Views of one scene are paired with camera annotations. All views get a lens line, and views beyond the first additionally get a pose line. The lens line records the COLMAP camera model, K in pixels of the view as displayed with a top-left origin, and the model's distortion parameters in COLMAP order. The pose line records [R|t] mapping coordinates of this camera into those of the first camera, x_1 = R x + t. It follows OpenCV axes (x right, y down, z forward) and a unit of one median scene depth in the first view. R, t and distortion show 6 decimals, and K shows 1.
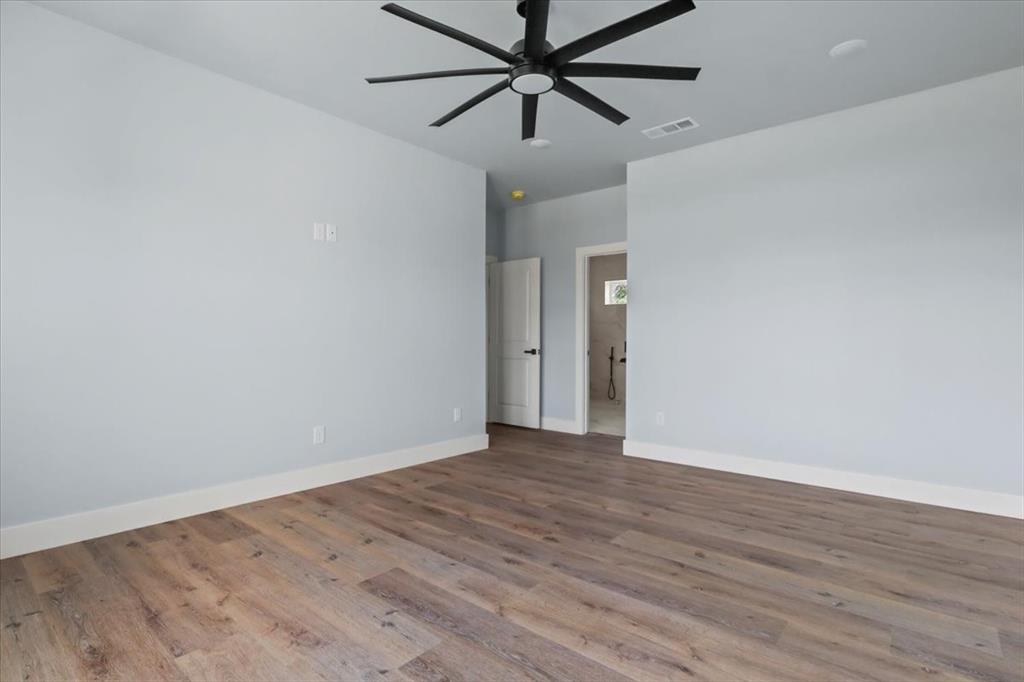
lens RADIAL K [[525.2, 0, 510.0], [0, 525.2, 342.1], [0, 0, 1]] dist [0.005094, 0.000648]
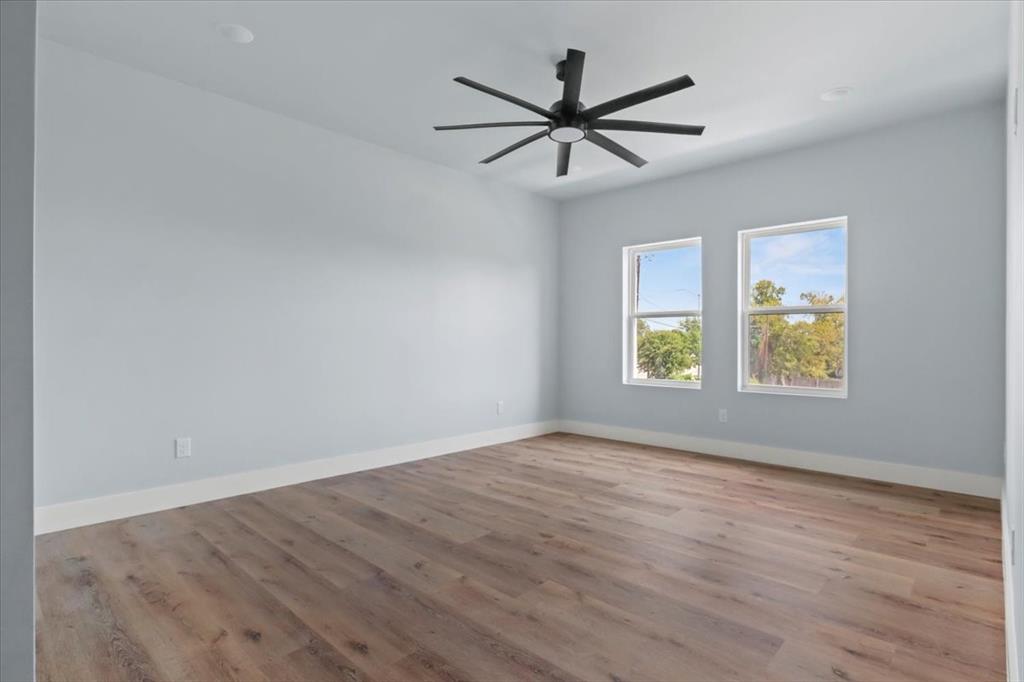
lens RADIAL K [[525.2, 0, 517.3], [0, 525.2, 339.2], [0, 0, 1]] dist [0.005094, 0.000648]
pose [[-0.999294, -0.007096, 0.036901, 0.099615], [-0.007144, 0.999974, -0.001182, -0.007691], [-0.036892, -0.001445, -0.999318, 2.043899]]
